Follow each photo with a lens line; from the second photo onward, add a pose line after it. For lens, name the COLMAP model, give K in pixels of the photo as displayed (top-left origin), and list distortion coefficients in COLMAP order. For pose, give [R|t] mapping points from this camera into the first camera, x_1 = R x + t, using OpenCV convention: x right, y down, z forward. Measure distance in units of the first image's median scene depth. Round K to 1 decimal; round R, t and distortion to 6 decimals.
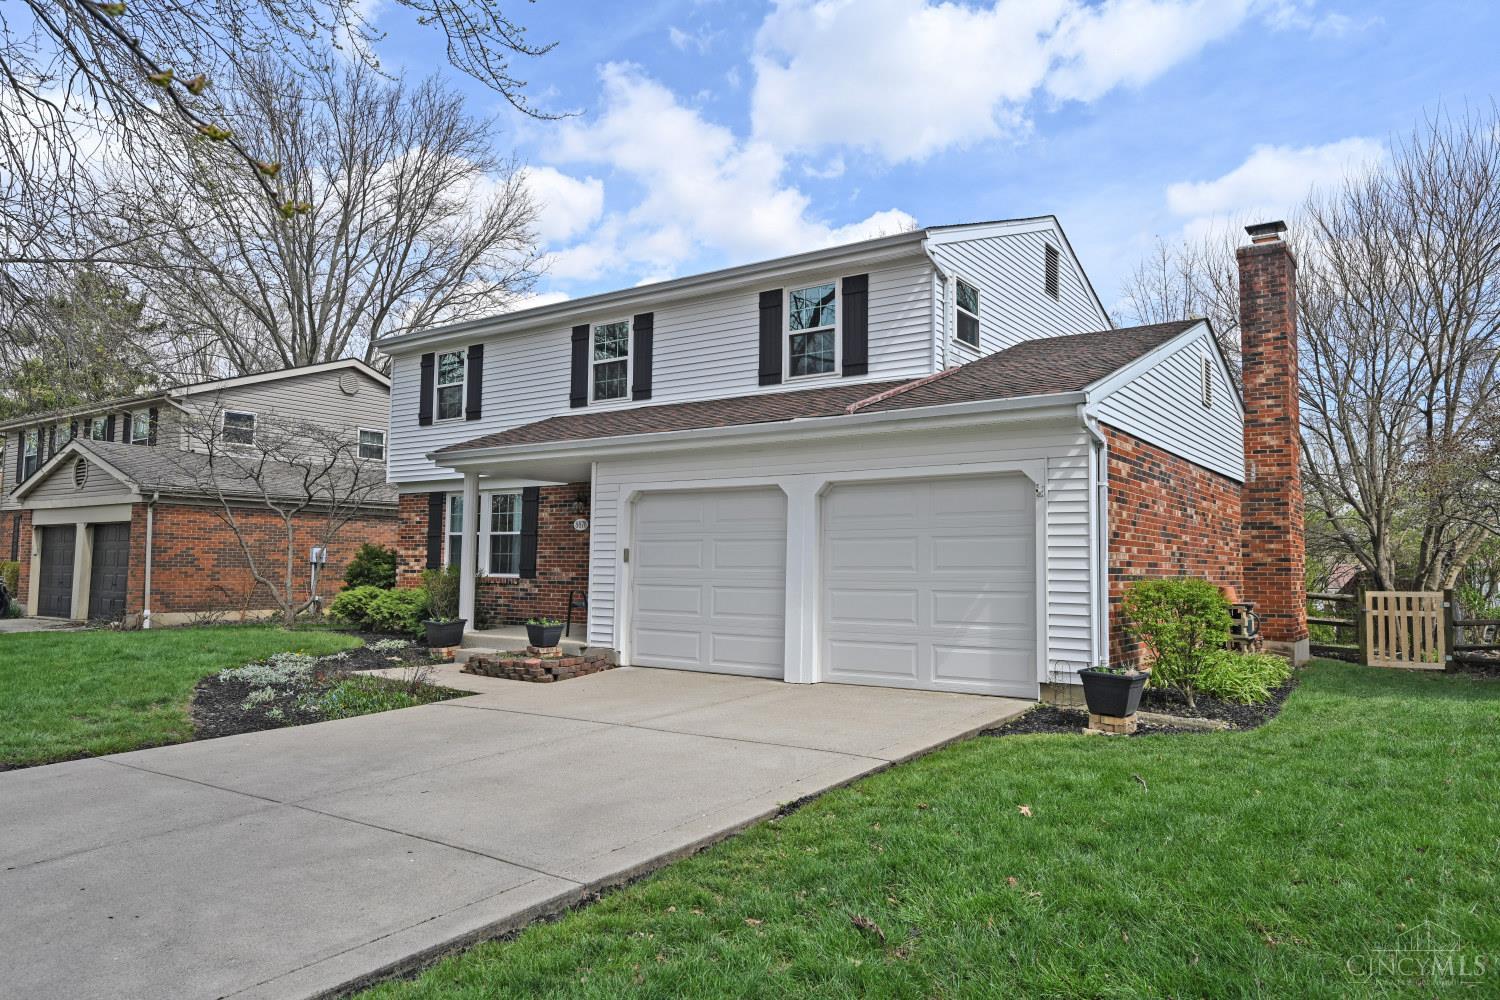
lens RADIAL K [[973.0, 0, 752.2], [0, 973.0, 498.1], [0, 0, 1]] dist [-0.005580, -0.000095]
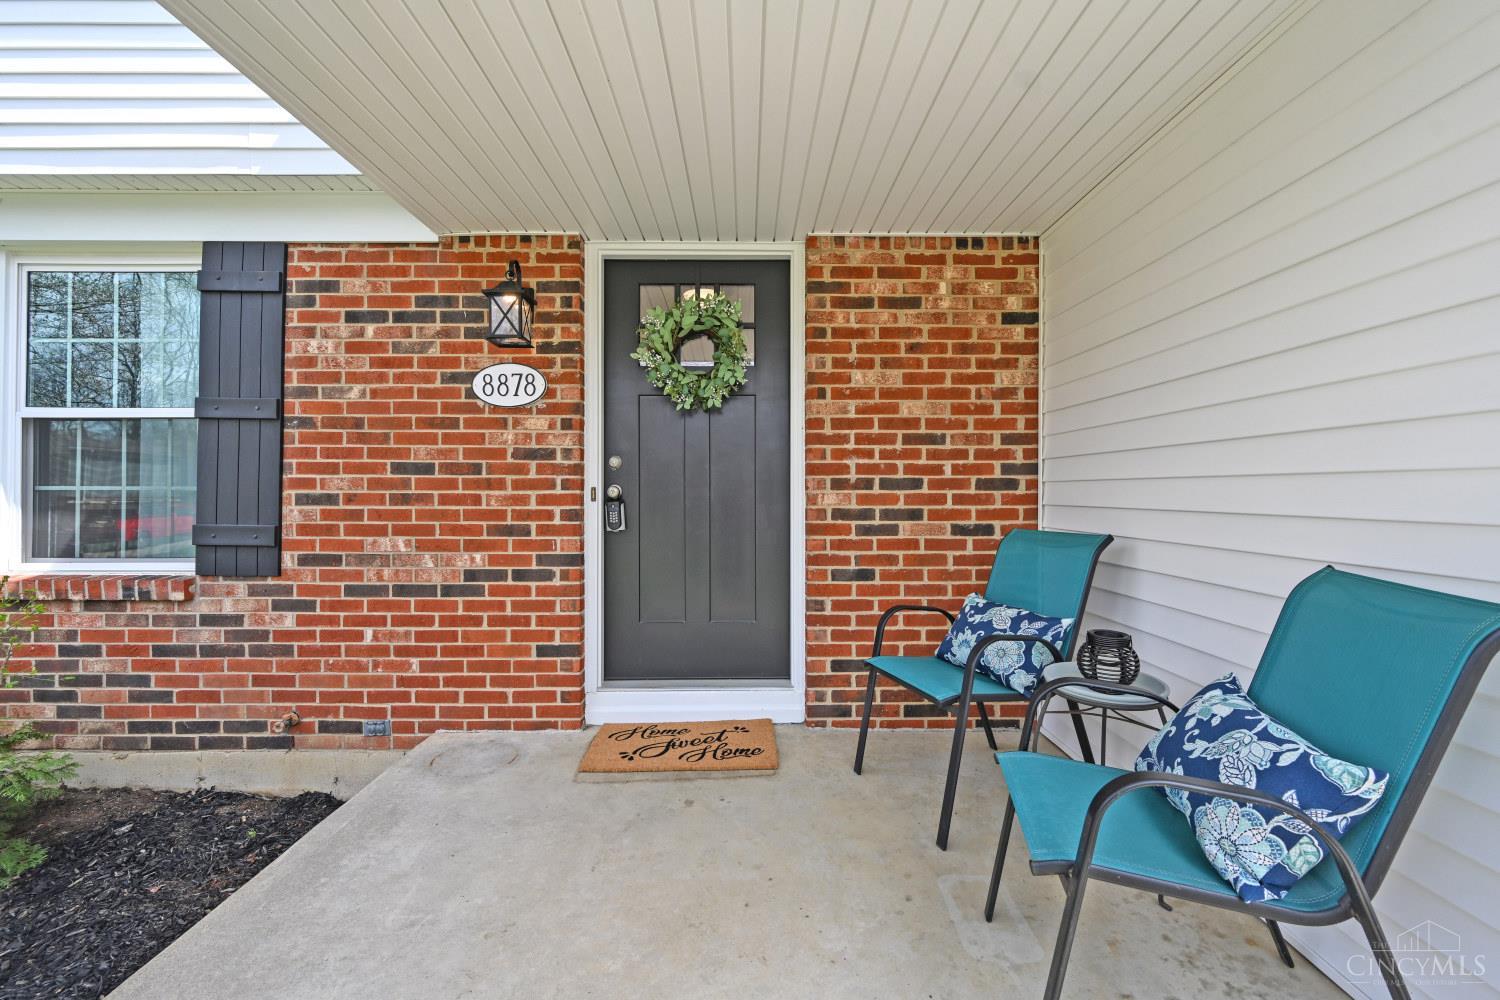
lens RADIAL K [[659.6, 0, 749.5], [0, 659.6, 492.4], [0, 0, 1]] dist [0.000411, 0.000160]
pose [[0.813430, -0.007816, 0.581611, -0.252501], [-0.033718, 0.997595, 0.060562, 0.048486], [-0.580685, -0.068874, 0.811210, 0.873901]]
